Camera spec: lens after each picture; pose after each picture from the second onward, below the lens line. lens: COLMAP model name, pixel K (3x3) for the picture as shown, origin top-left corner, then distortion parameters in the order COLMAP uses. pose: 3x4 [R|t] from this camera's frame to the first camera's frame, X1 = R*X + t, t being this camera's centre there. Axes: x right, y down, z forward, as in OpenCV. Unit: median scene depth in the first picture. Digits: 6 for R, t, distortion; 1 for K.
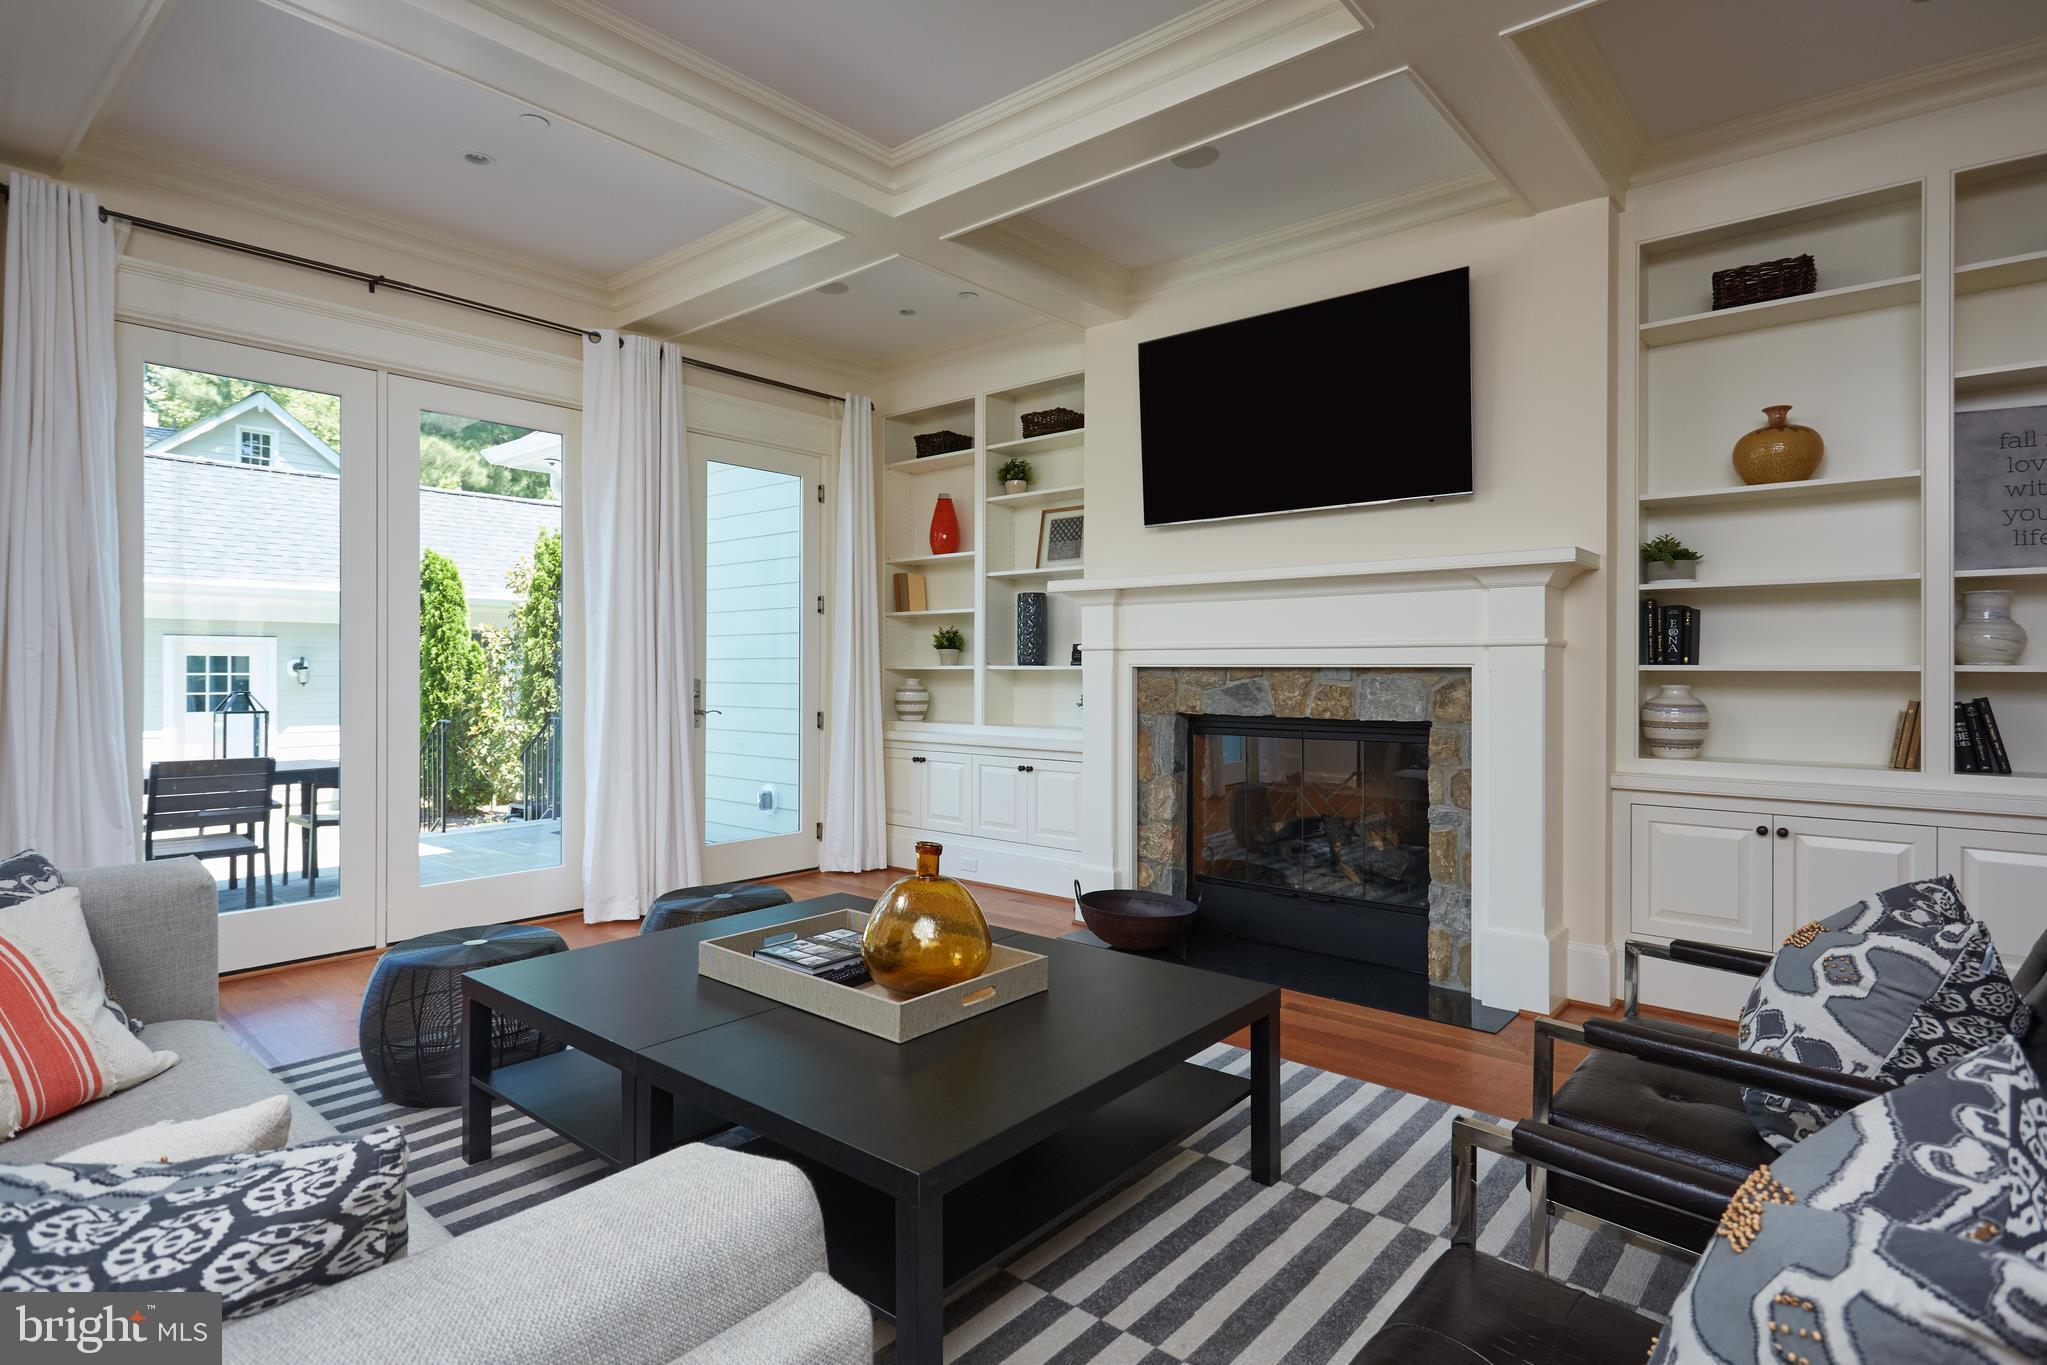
lens RADIAL K [[1038.8, 0, 1020.5], [0, 1038.8, 682.8], [0, 0, 1]] dist [-0.004014, -0.000118]
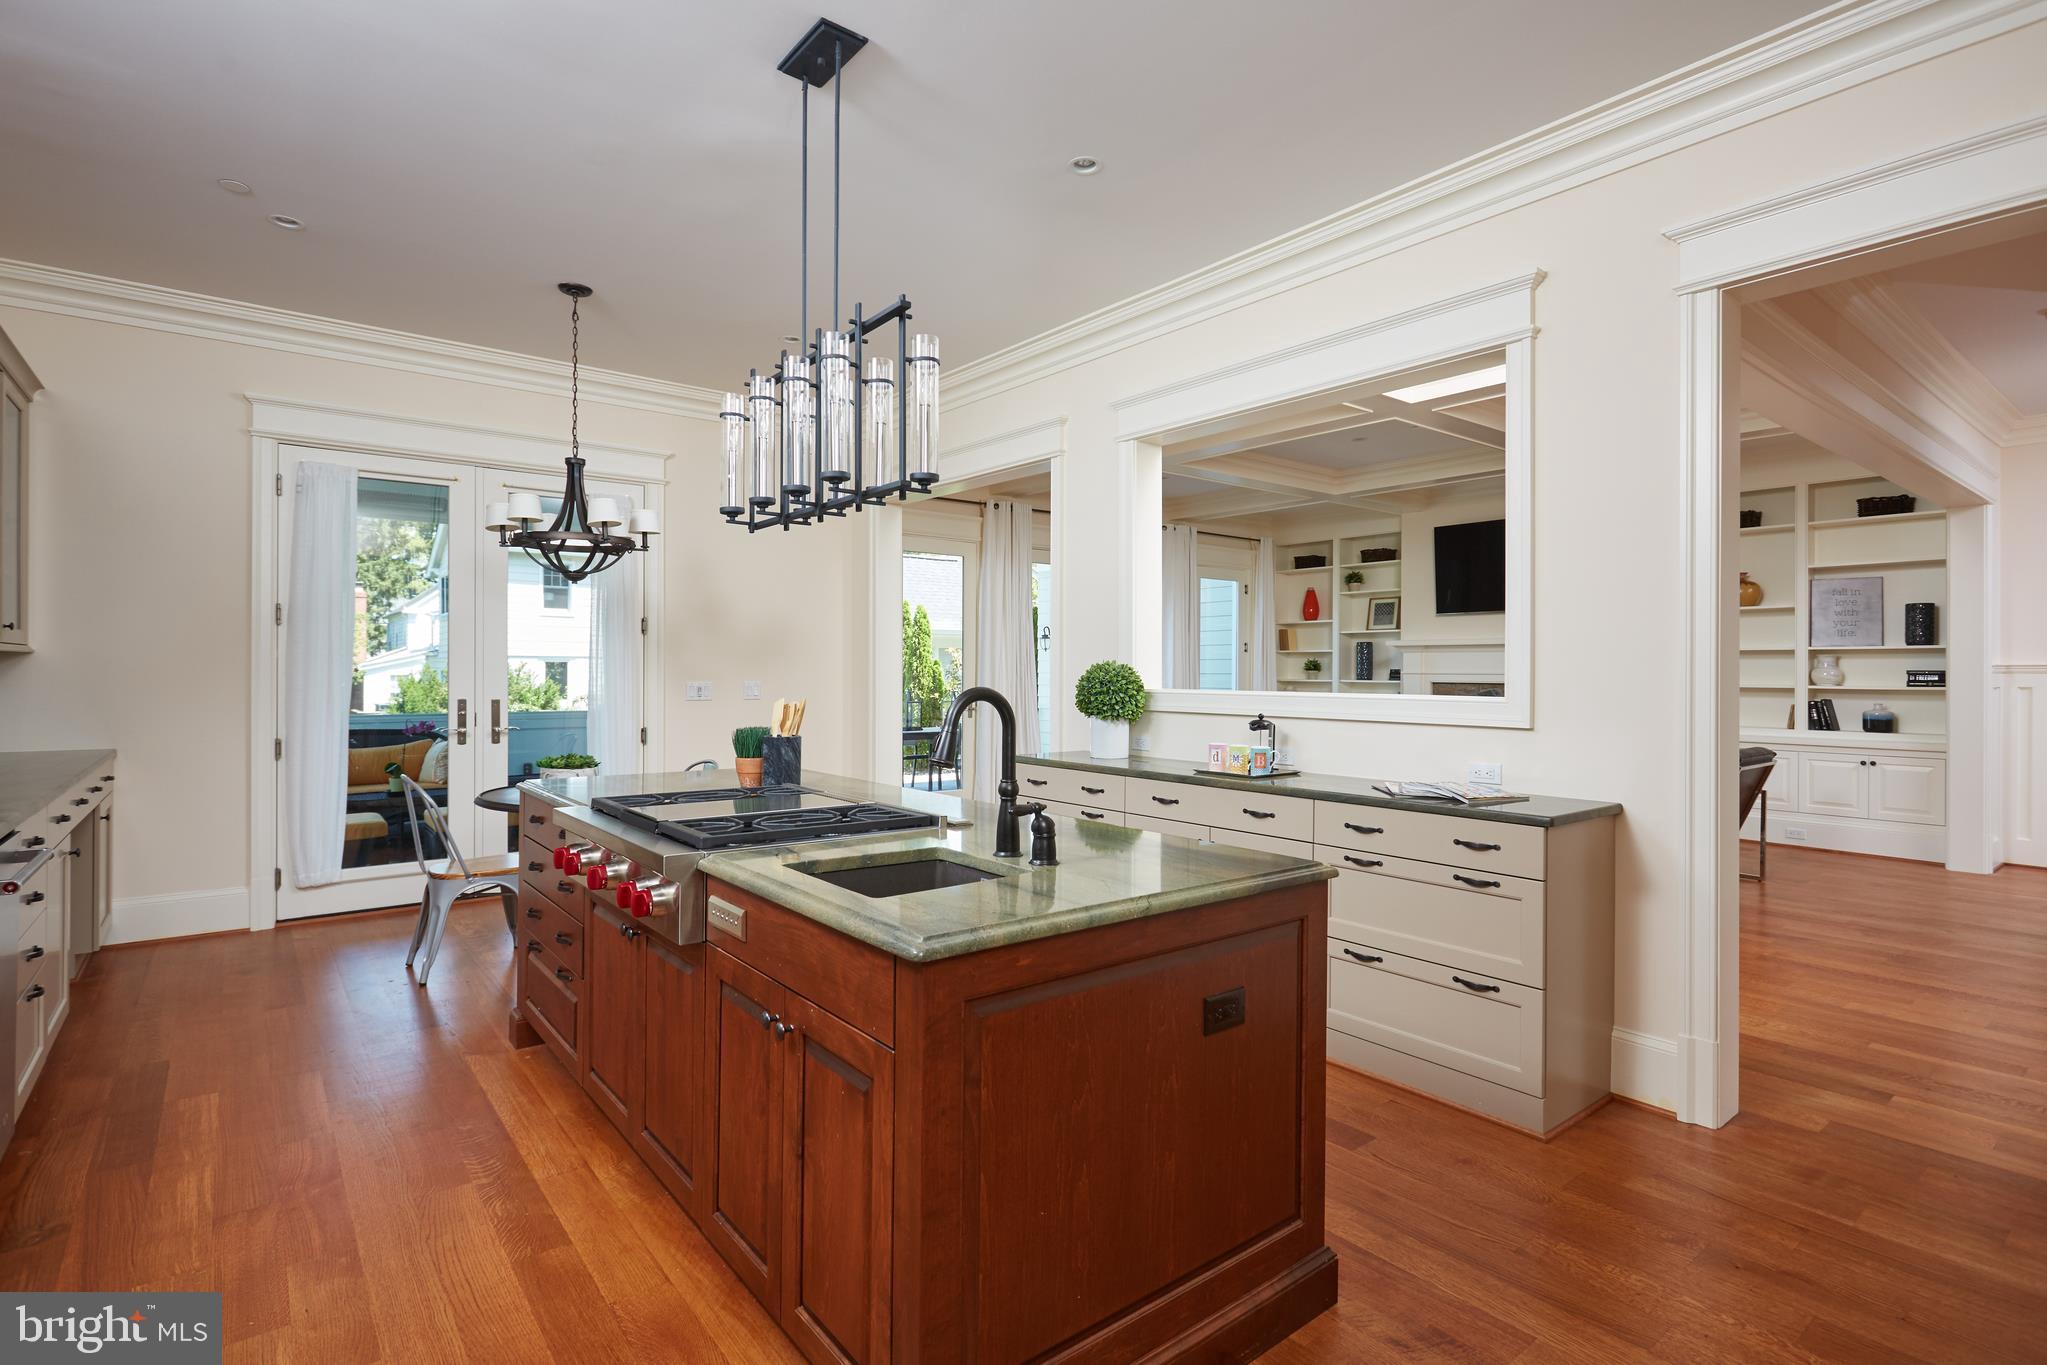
lens RADIAL K [[997.3, 0, 1022.1], [0, 997.3, 685.2], [0, 0, 1]] dist [0.003398, 0.000344]
pose [[0.981983, 0.006146, -0.188868, -0.260858], [-0.005985, 0.999981, 0.001423, -0.005339], [0.188873, -0.000267, 0.982001, -0.921921]]
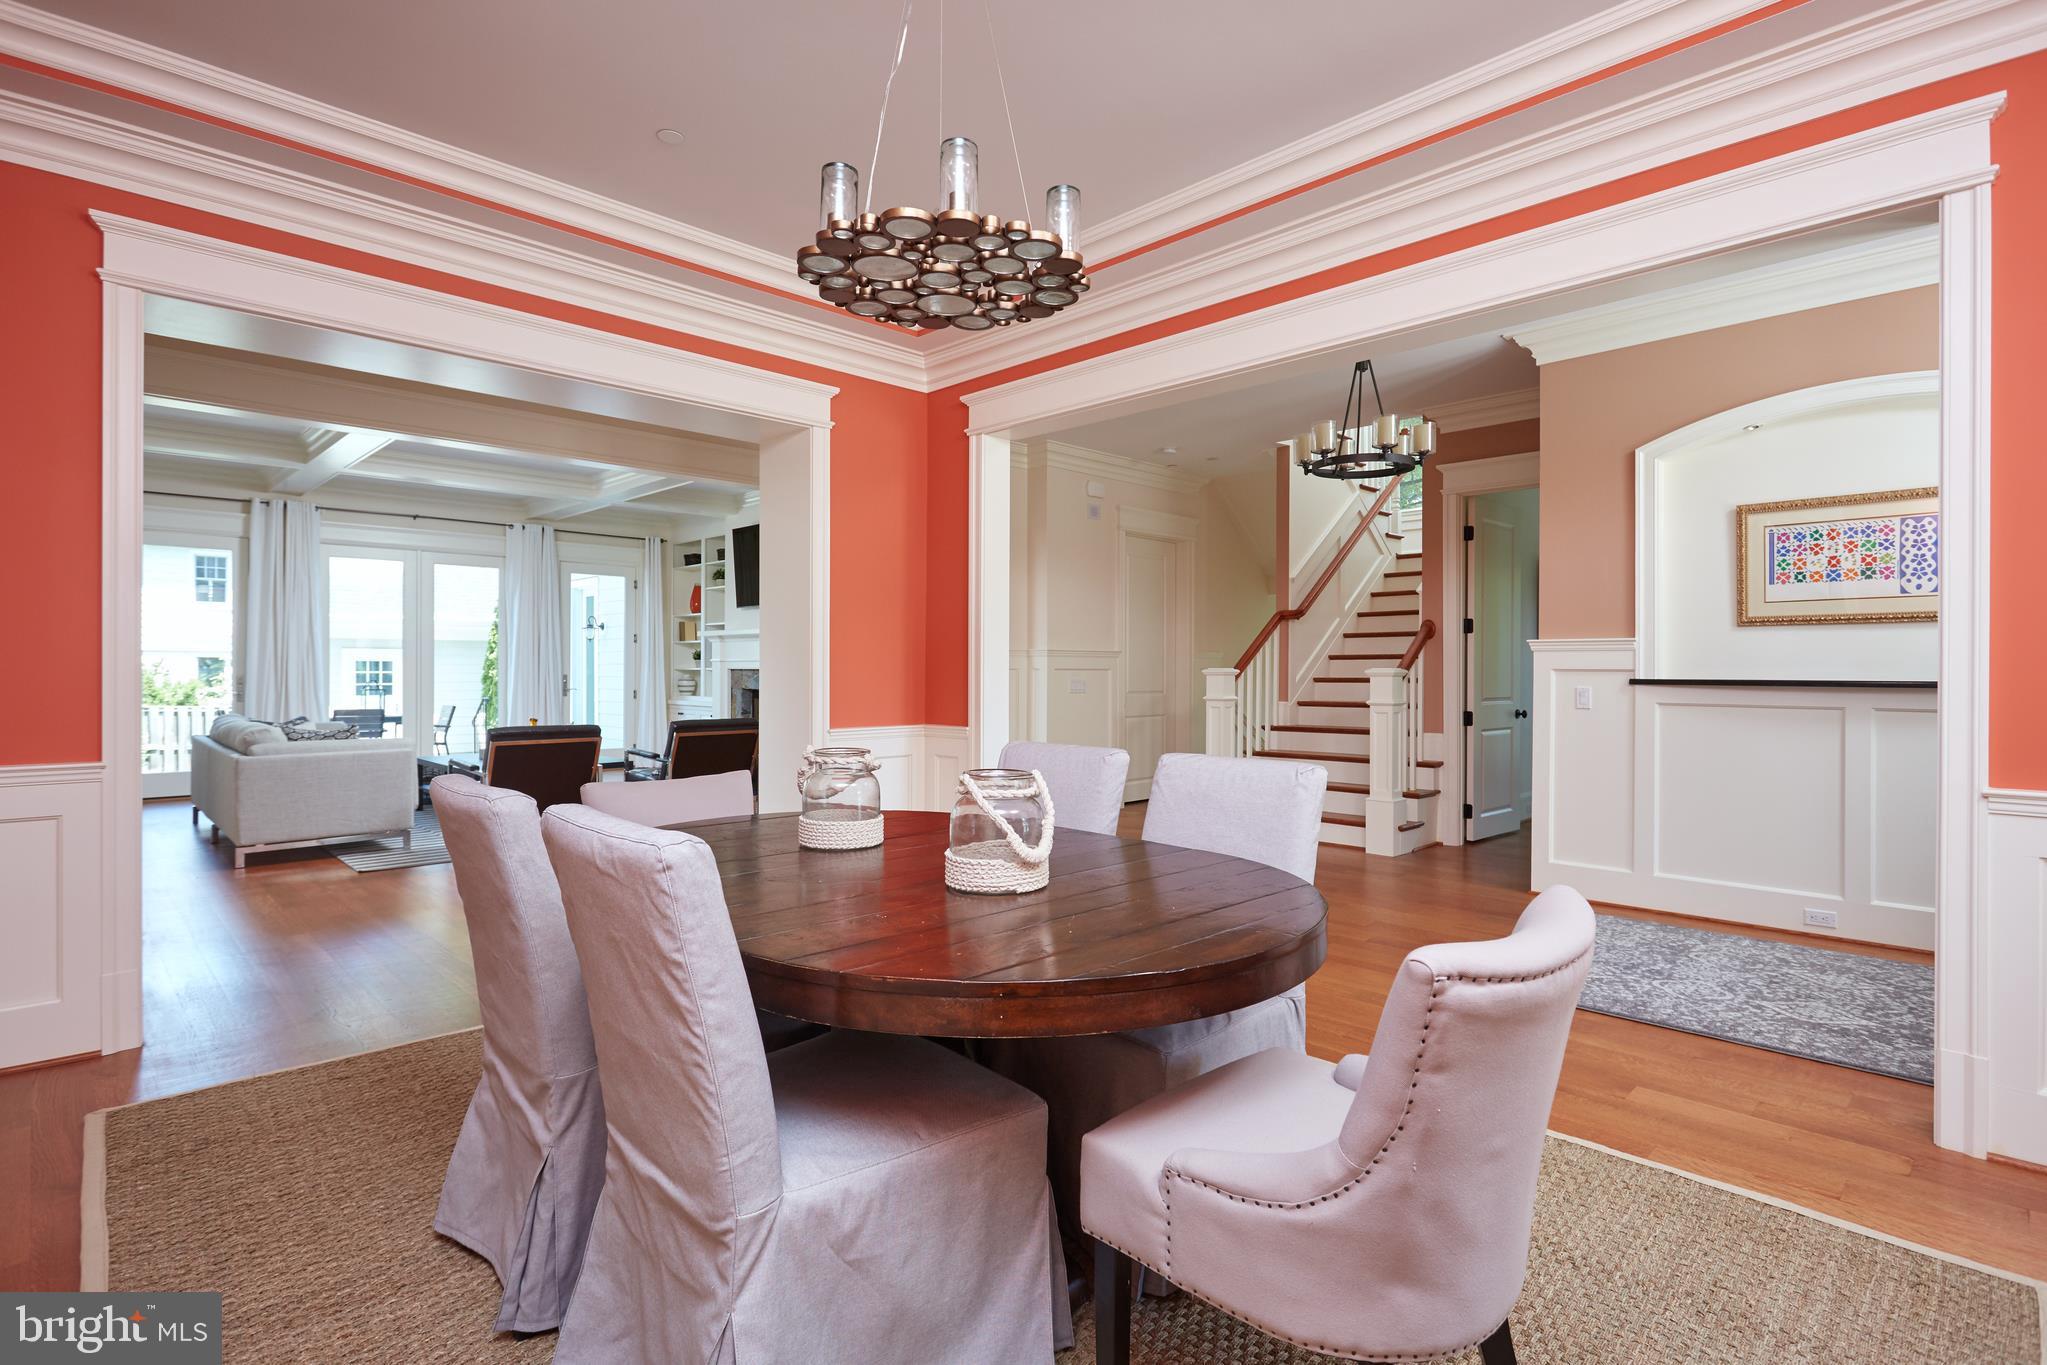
lens RADIAL K [[1038.8, 0, 1030.5], [0, 1038.8, 675.8], [0, 0, 1]] dist [-0.004014, -0.000118]
pose [[0.994109, 0.000239, -0.108385, 0.835096], [-0.000722, 0.999990, -0.004414, 0.007376], [0.108382, 0.004466, 0.994099, -0.987861]]
